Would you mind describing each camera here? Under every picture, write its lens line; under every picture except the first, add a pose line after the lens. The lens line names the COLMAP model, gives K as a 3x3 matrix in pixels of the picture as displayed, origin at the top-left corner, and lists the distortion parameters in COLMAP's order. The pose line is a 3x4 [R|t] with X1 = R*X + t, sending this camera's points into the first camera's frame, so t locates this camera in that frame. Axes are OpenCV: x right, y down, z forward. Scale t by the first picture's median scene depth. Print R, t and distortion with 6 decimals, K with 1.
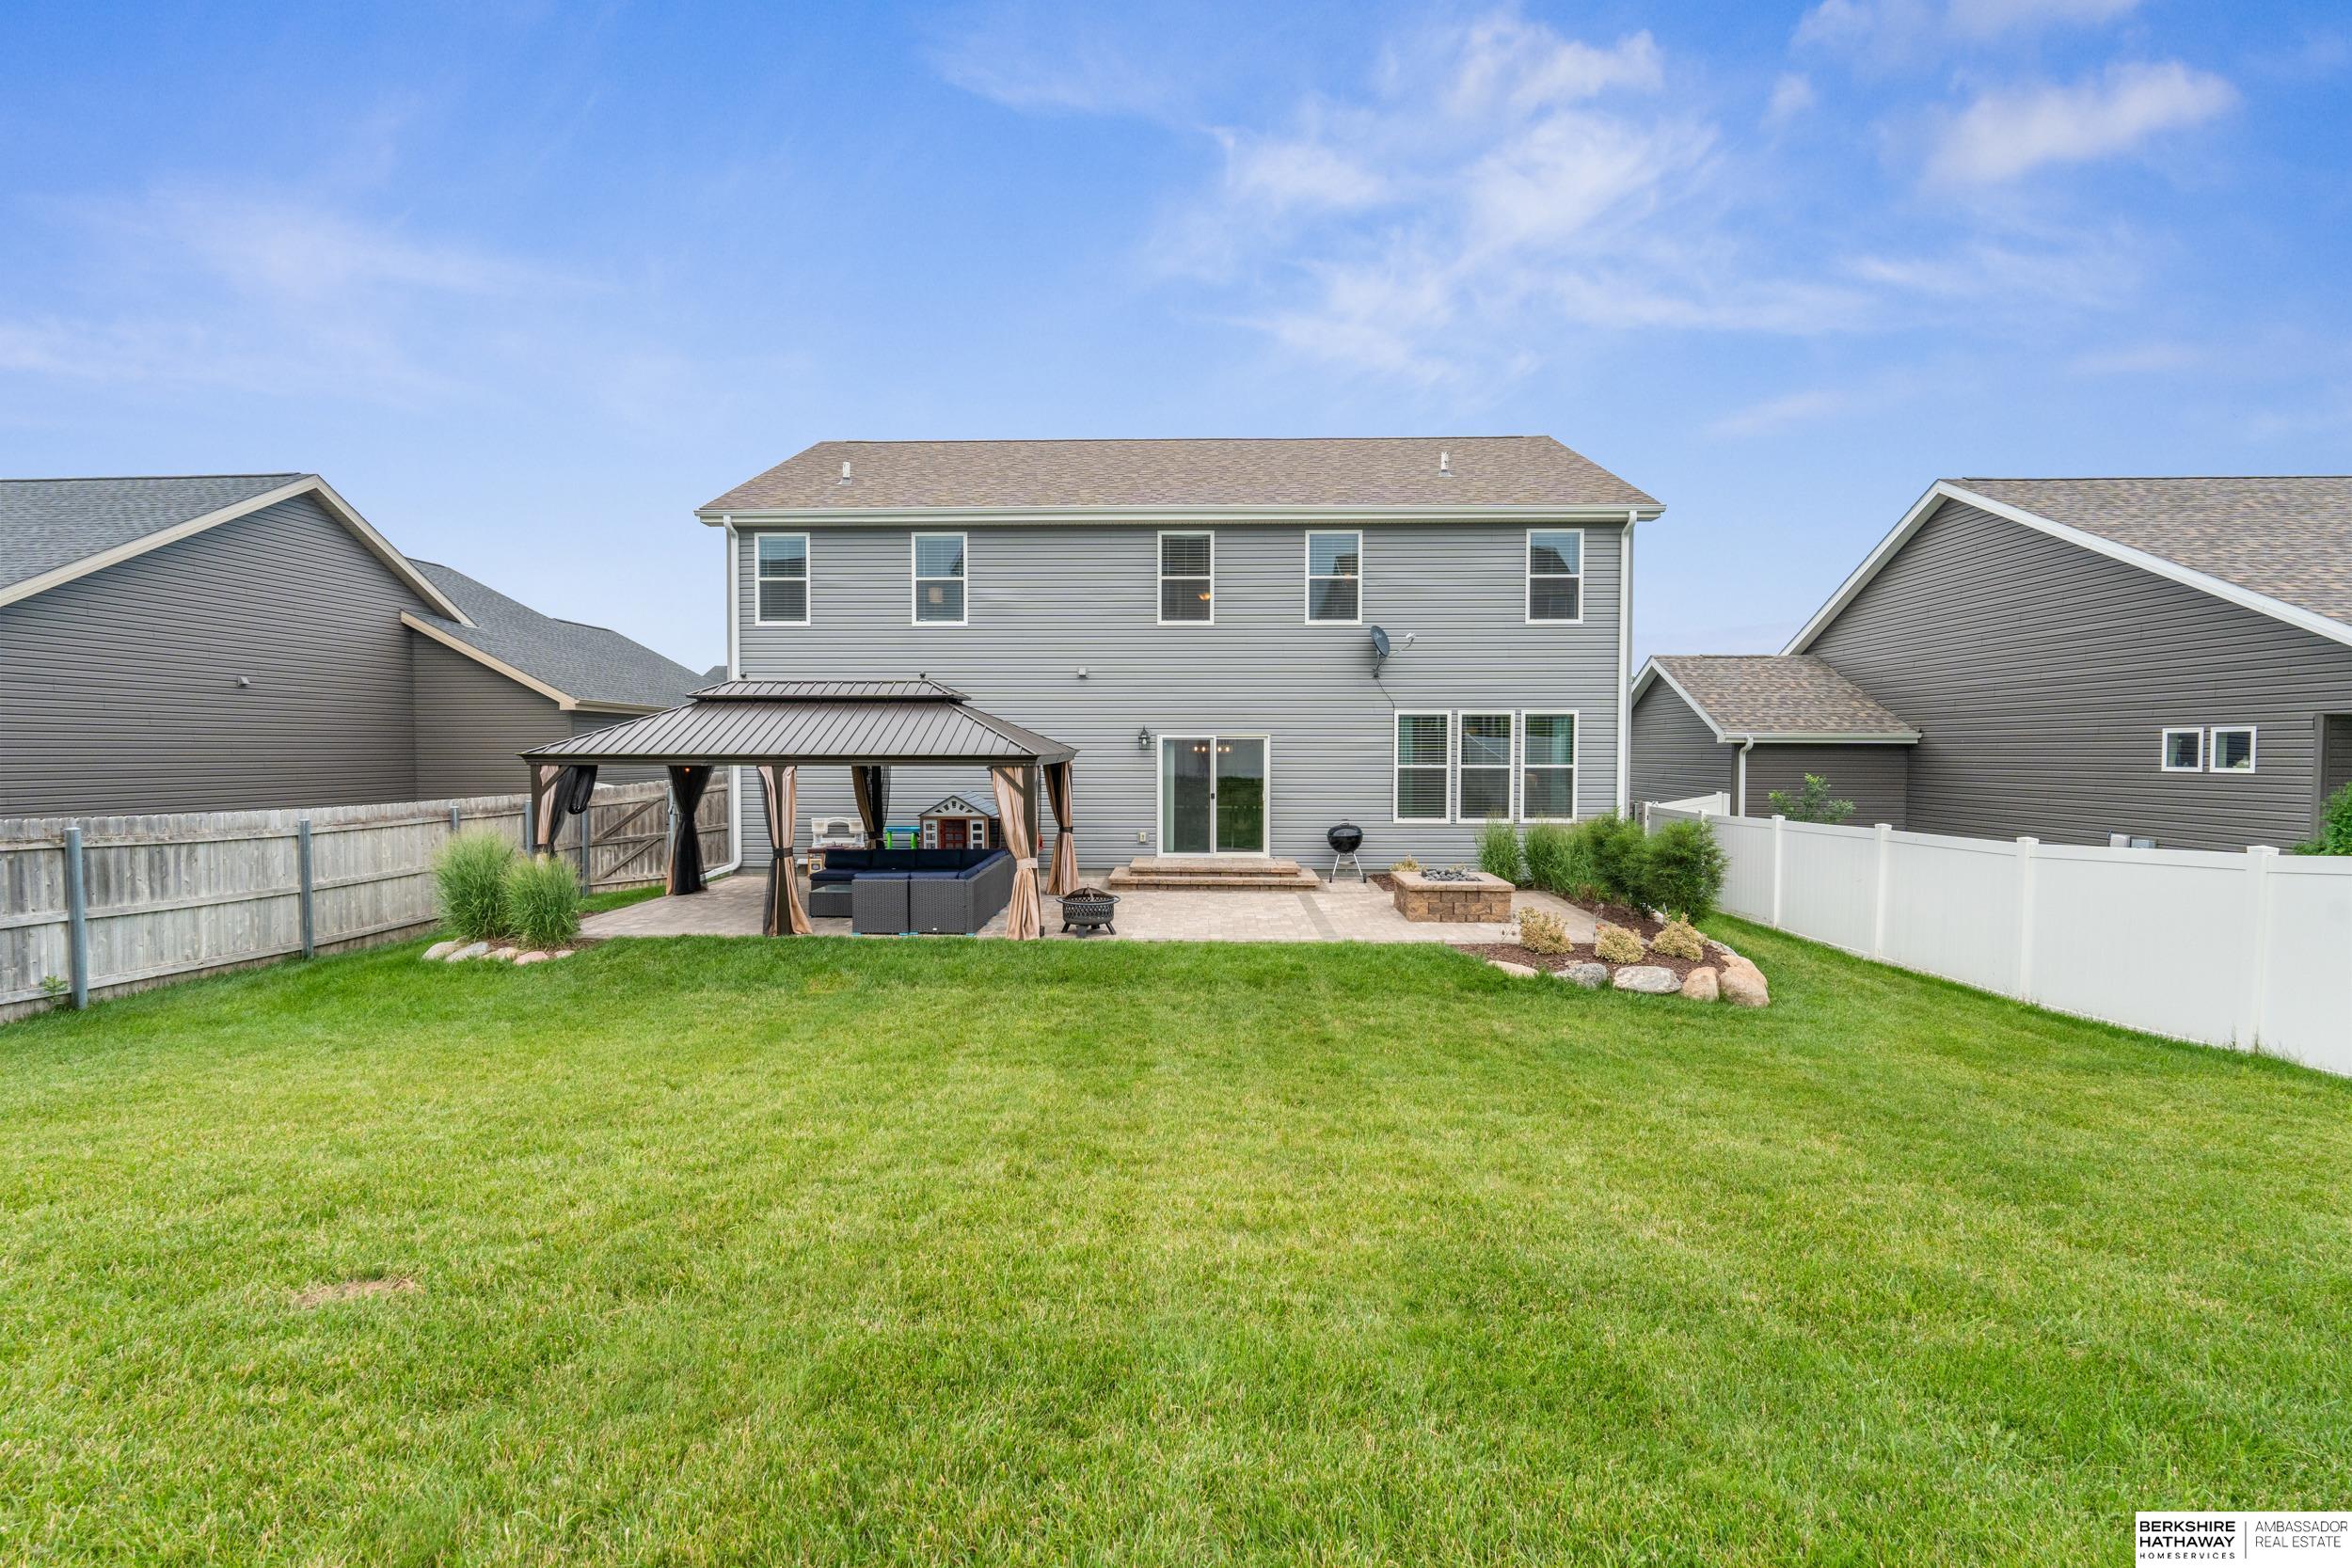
lens RADIAL K [[1020.1, 0, 1186.3], [0, 1020.1, 783.2], [0, 0, 1]] dist [-0.000395, 0.000105]
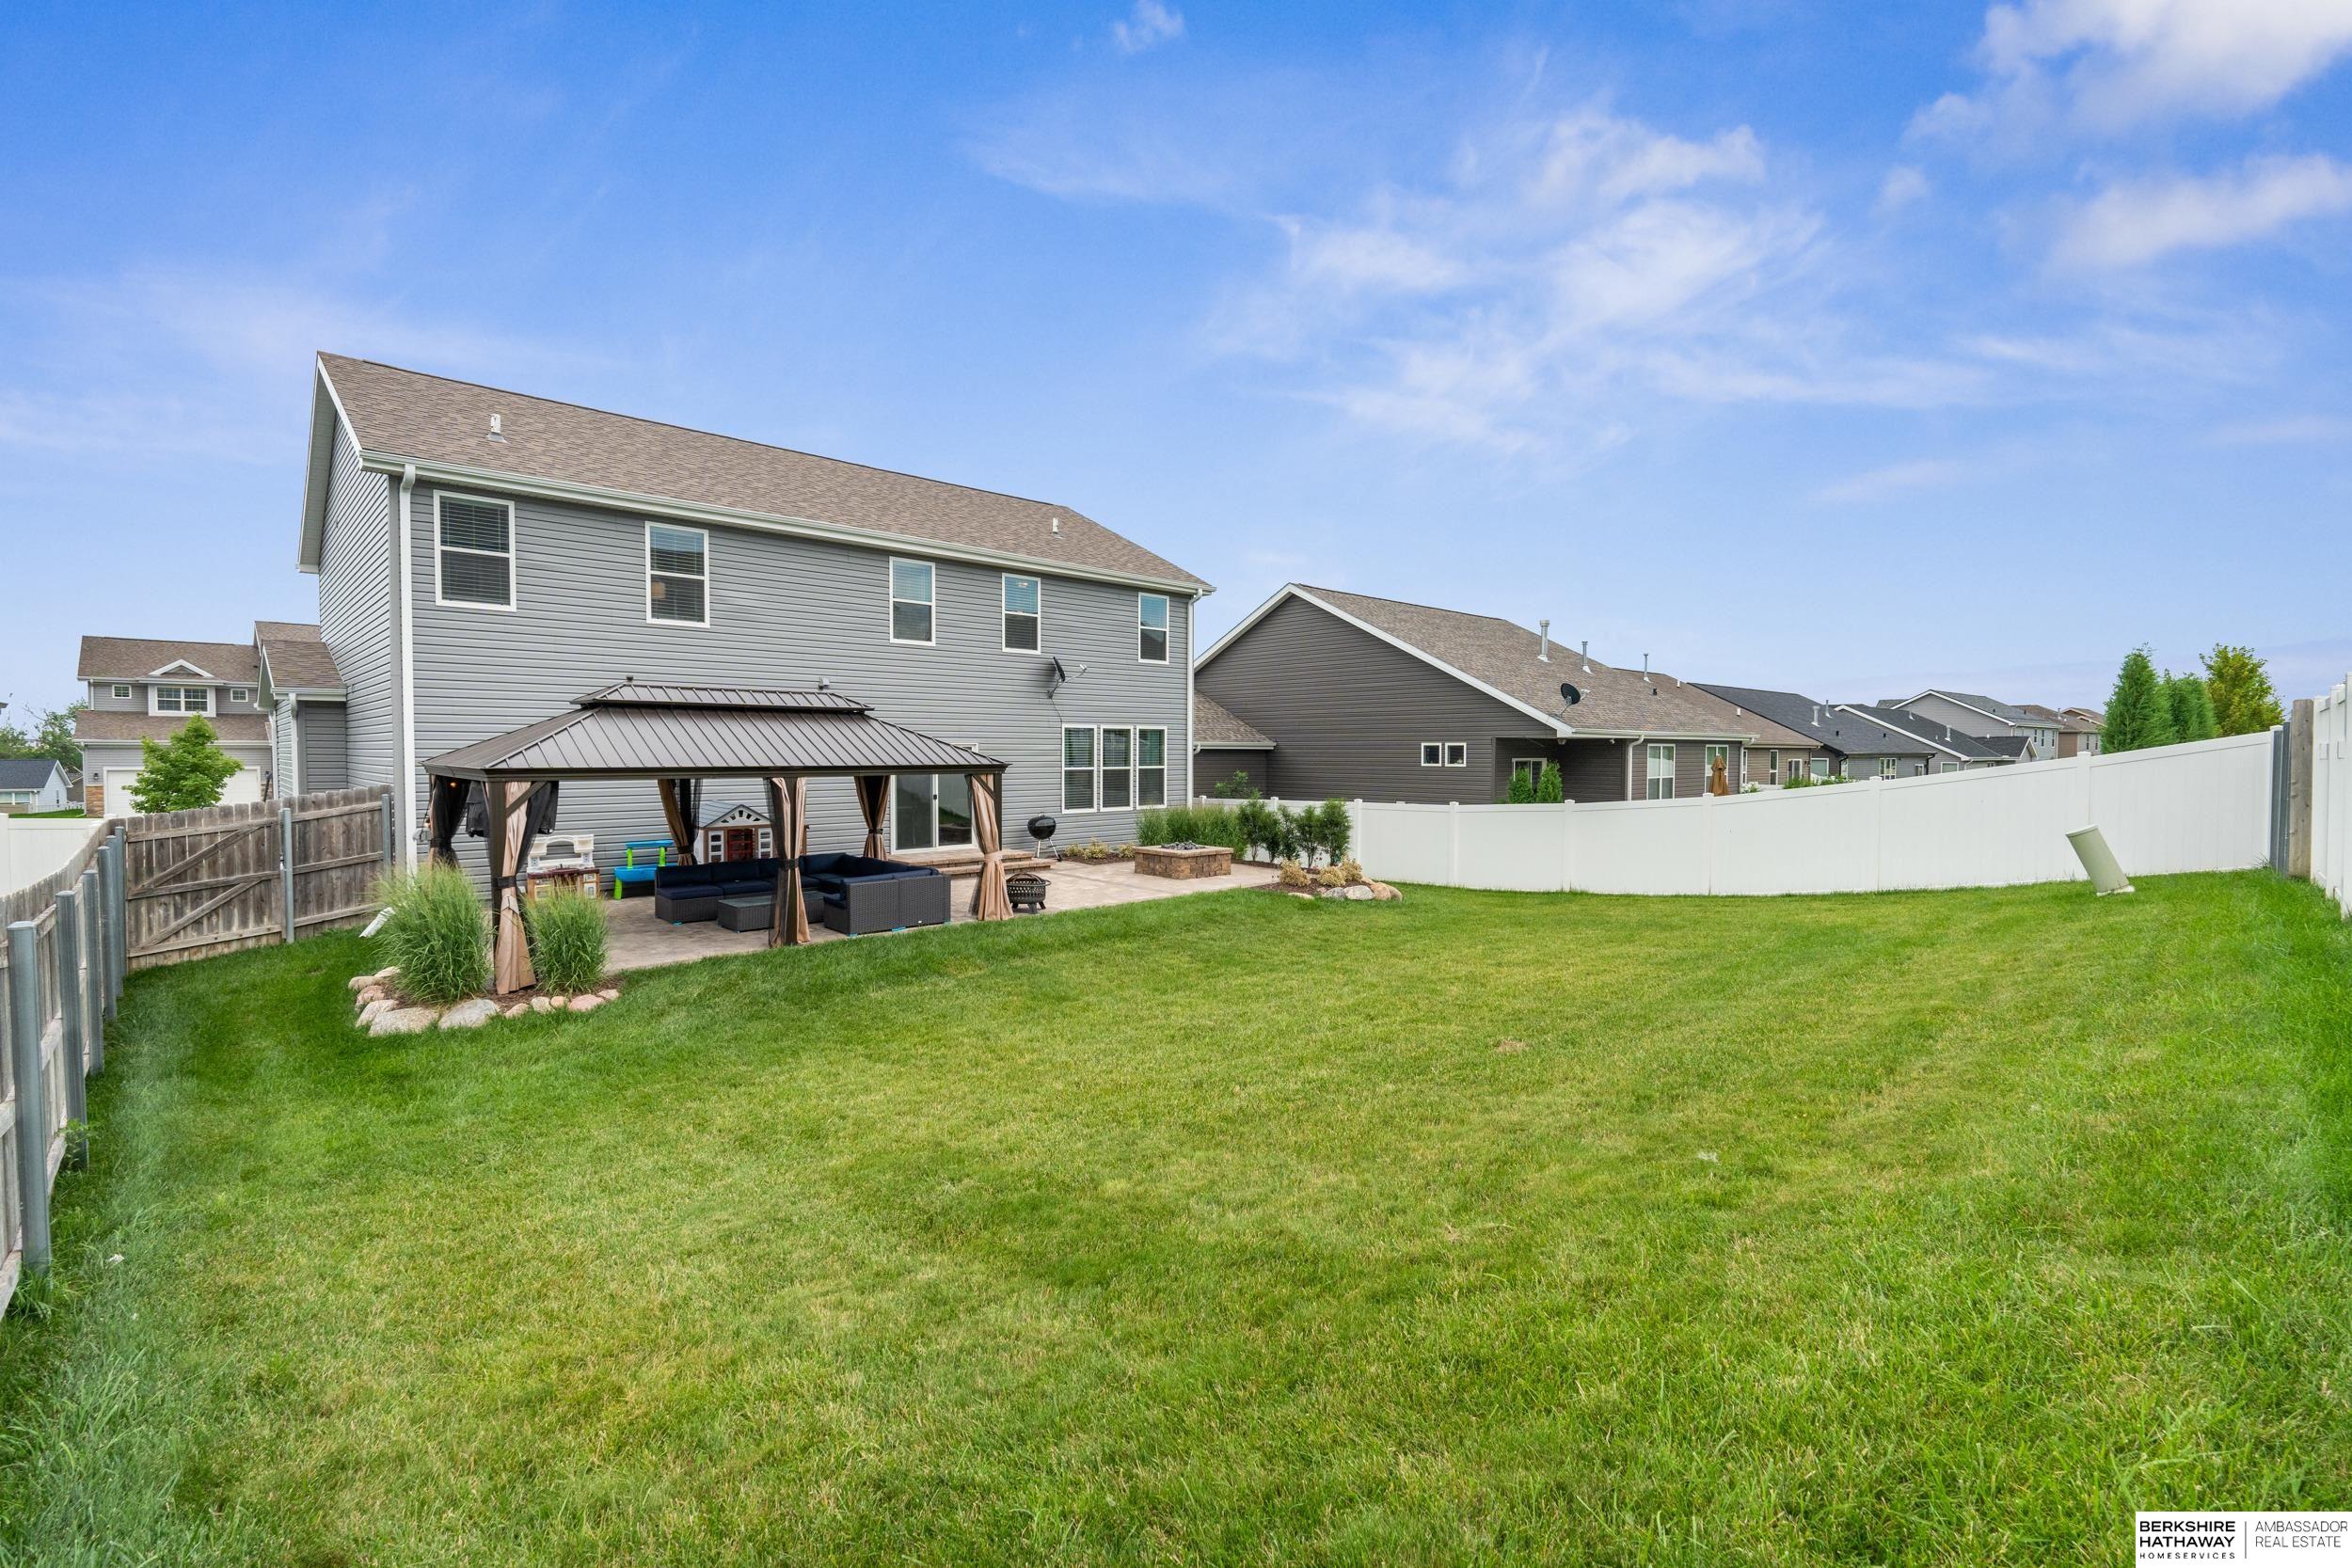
lens RADIAL K [[991.3, 0, 1148.4], [0, 991.3, 784.1], [0, 0, 1]] dist [-0.000243, 0.000101]
pose [[0.717539, -0.023835, 0.696110, -0.613028], [0.022886, 0.999681, 0.010640, -0.008688], [-0.696142, 0.008297, 0.717856, 0.048591]]
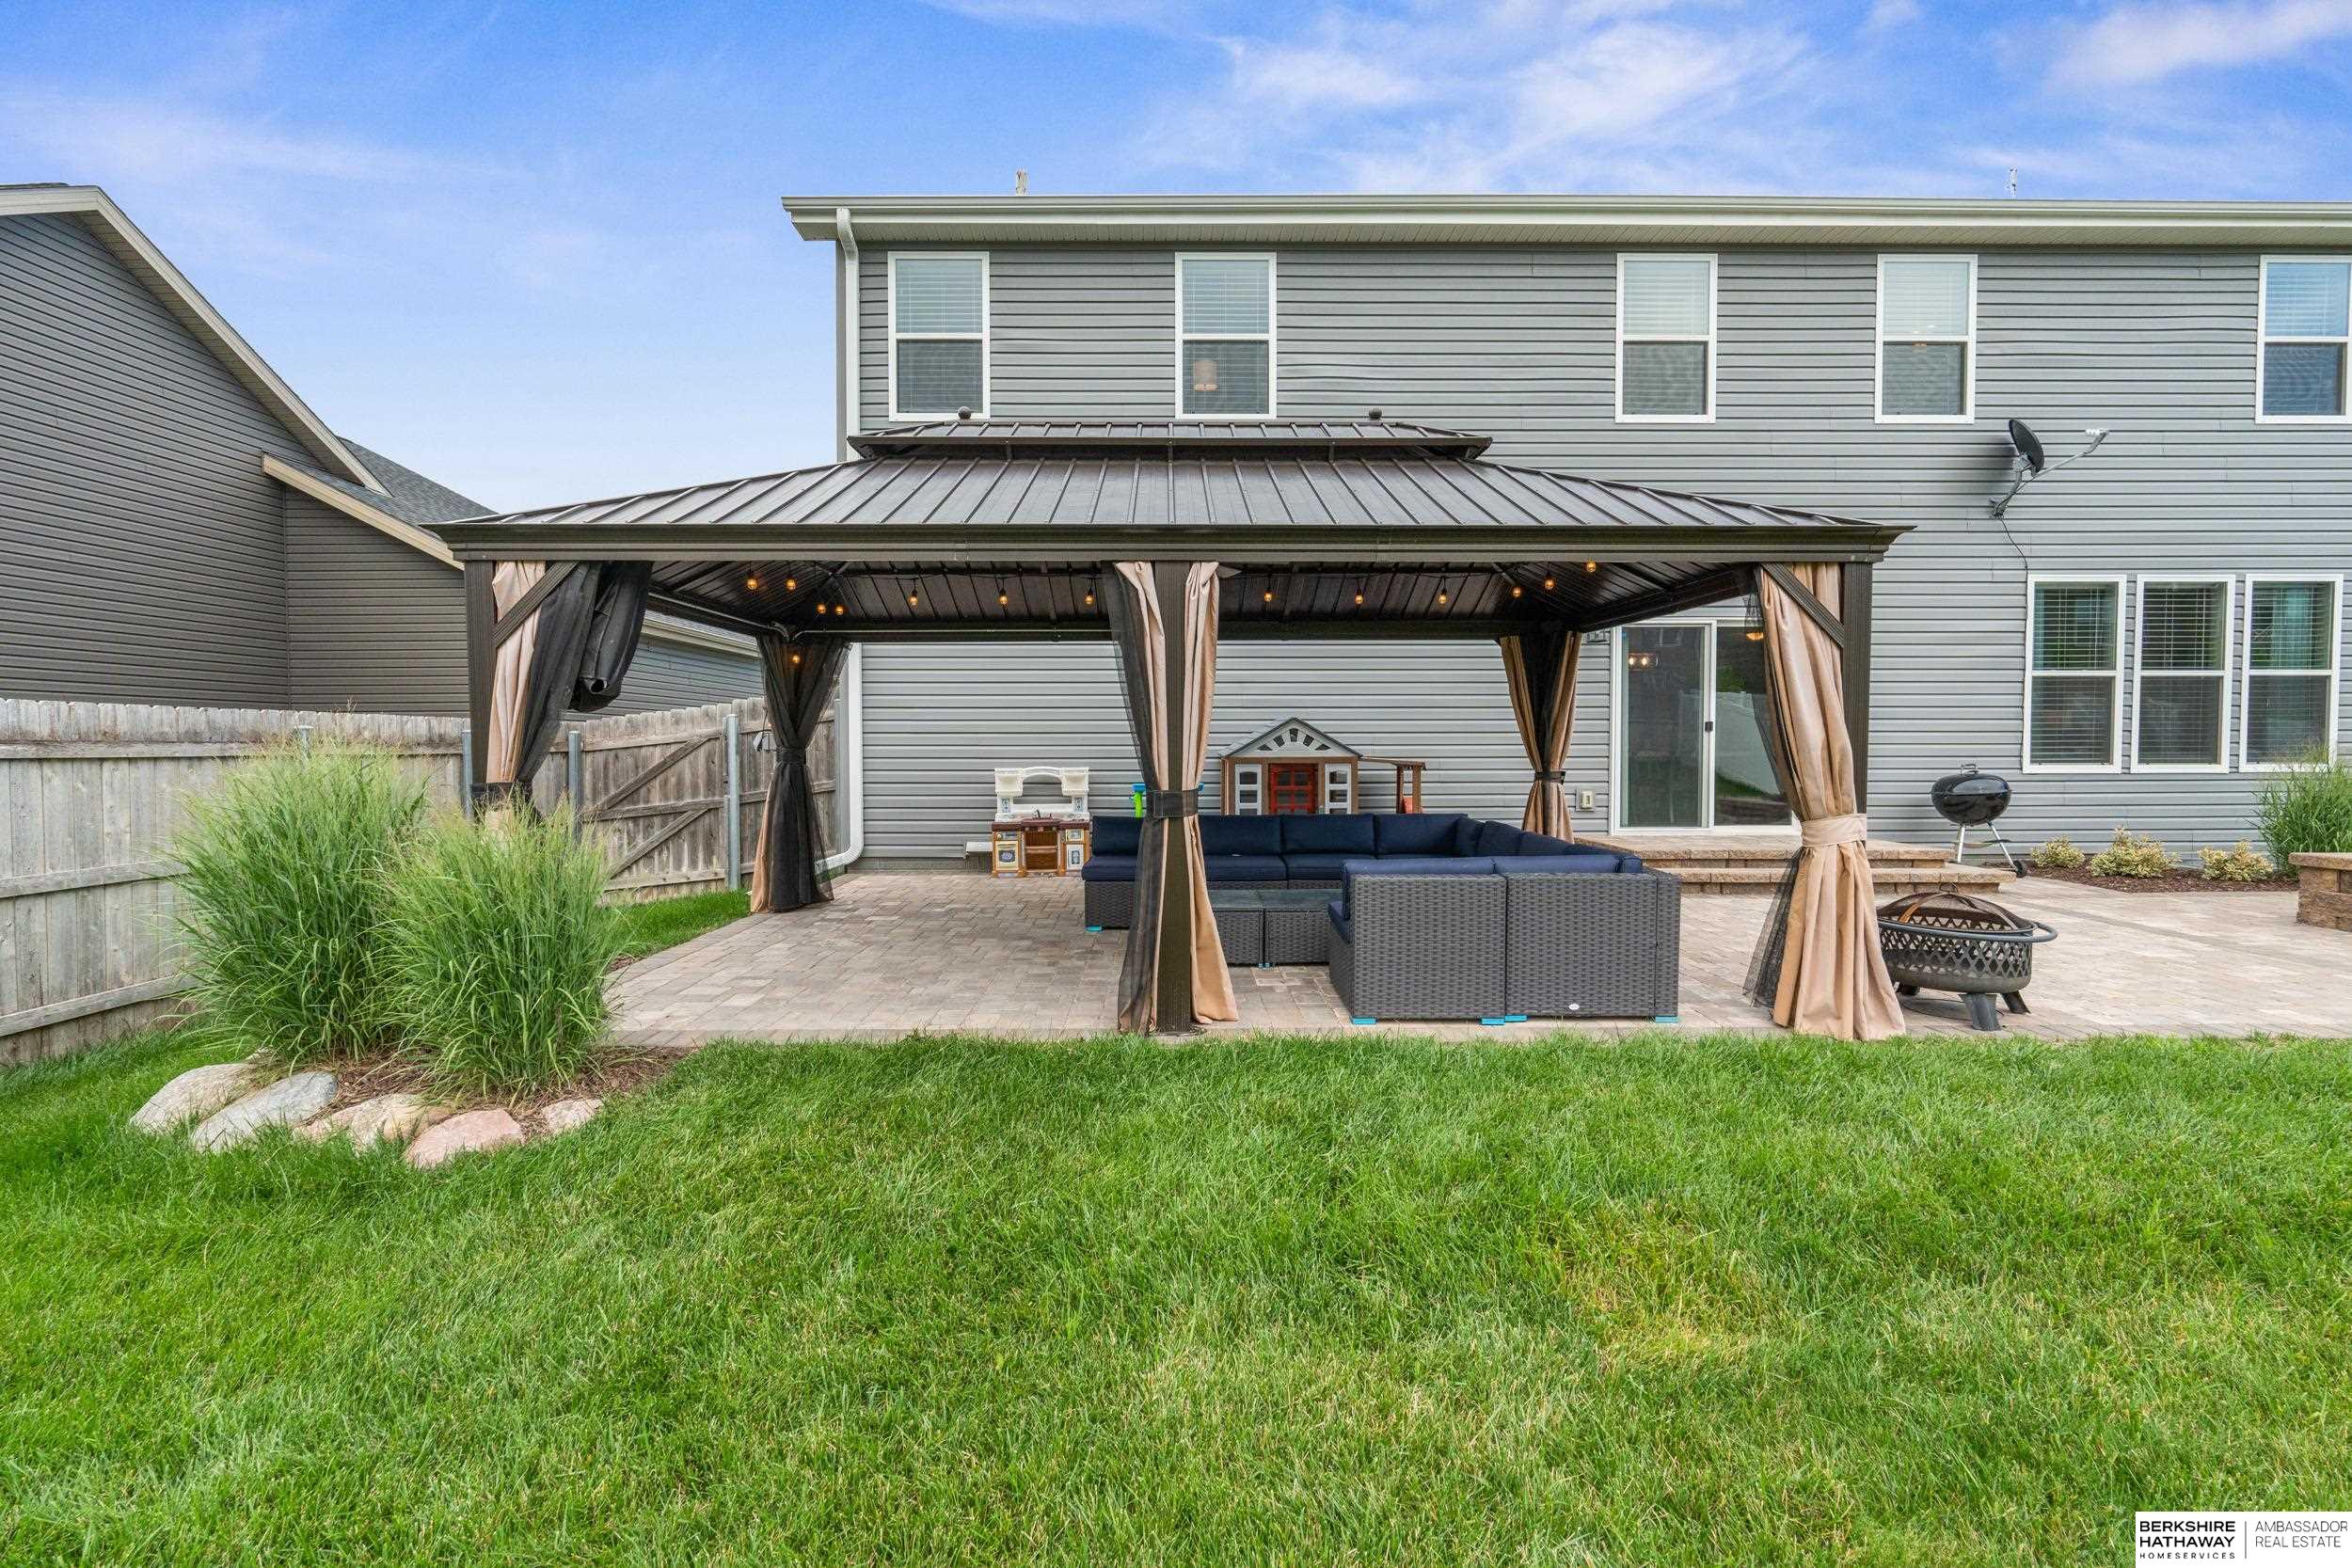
lens RADIAL K [[1018.2, 0, 1186.6], [0, 1018.2, 781.8], [0, 0, 1]] dist [-0.004080, 0.000175]
pose [[0.999371, -0.003780, 0.035274, -0.304803], [0.003780, 0.999993, 0.000074, 0.045240], [-0.035274, 0.000059, 0.999378, 0.480376]]
